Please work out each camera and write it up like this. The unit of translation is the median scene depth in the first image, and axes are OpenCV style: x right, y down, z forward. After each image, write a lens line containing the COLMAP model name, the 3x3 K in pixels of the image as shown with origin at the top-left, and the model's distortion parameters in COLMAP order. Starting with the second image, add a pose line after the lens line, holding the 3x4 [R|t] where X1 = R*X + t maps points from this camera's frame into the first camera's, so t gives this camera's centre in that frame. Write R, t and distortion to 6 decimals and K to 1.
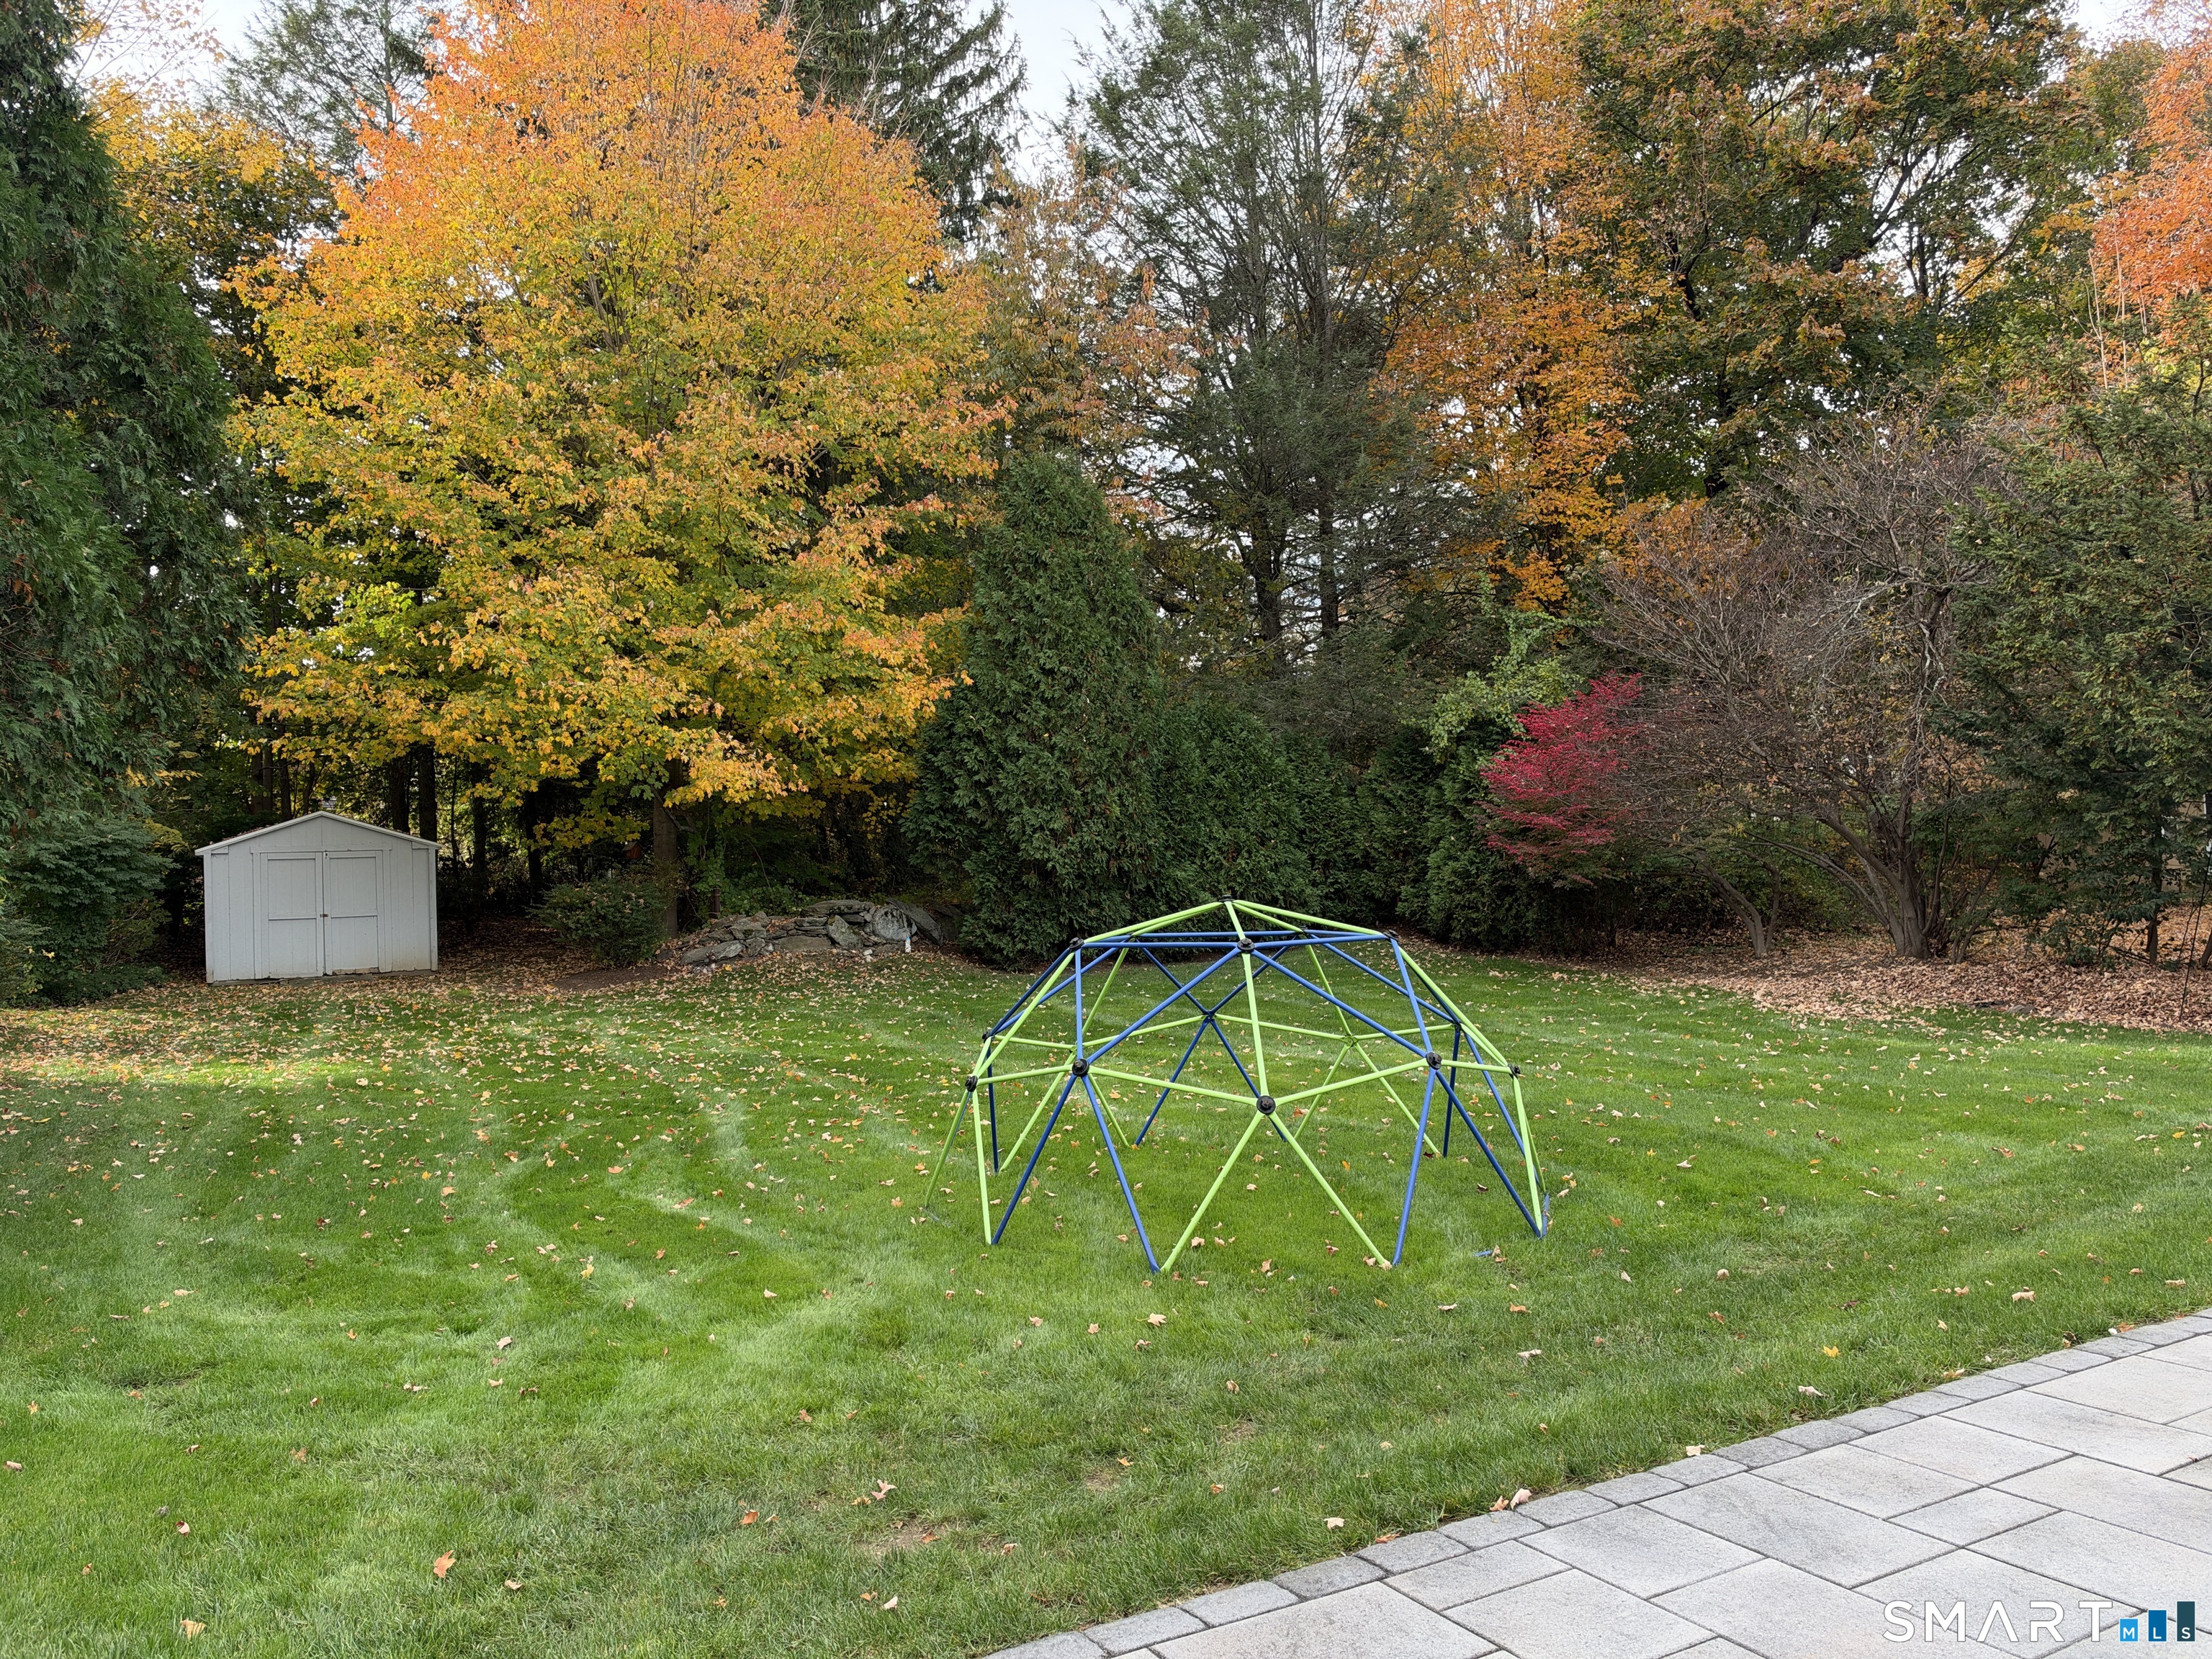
lens RADIAL K [[1570.2, 0, 1106.0], [0, 1570.2, 829.5], [0, 0, 1]] dist [0.061563, -0.094031]
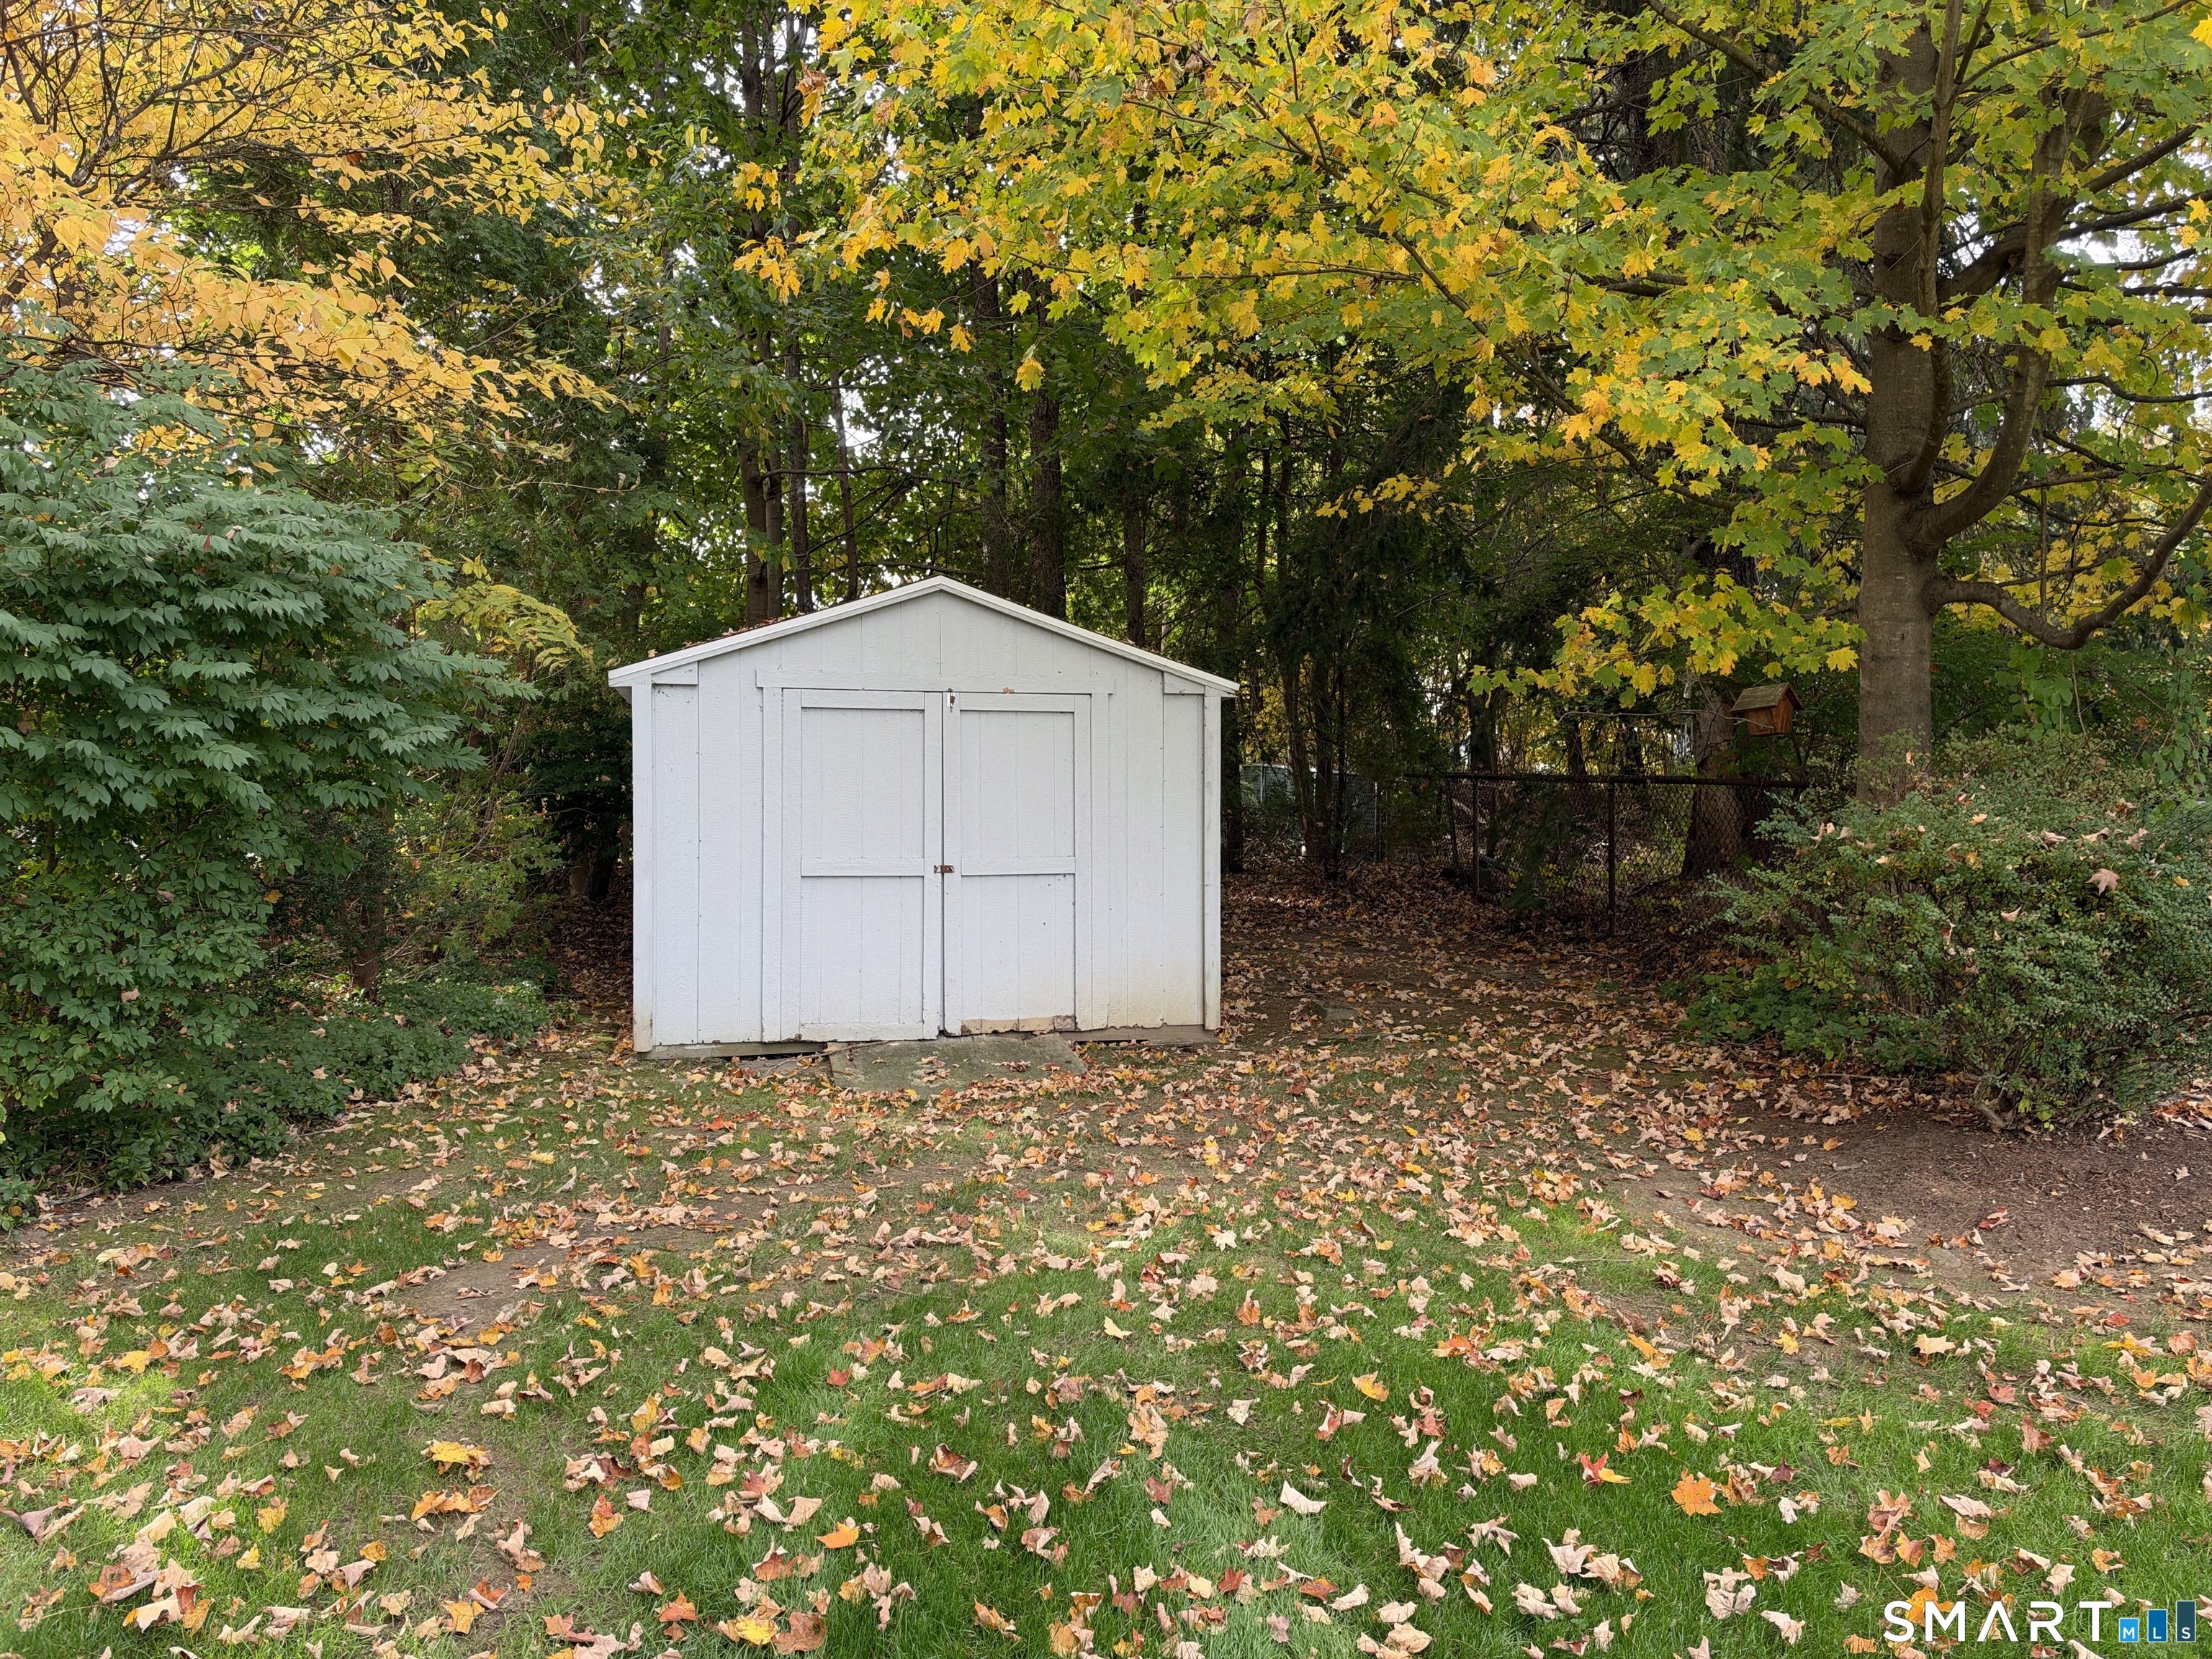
lens RADIAL K [[1570.2, 0, 1106.0], [0, 1570.2, 829.5], [0, 0, 1]] dist [0.061563, -0.094031]
pose [[0.968279, 0.019644, -0.249098, -0.377741], [-0.010381, 0.999207, 0.038444, 0.033070], [0.249655, -0.034638, 0.967715, 0.685530]]
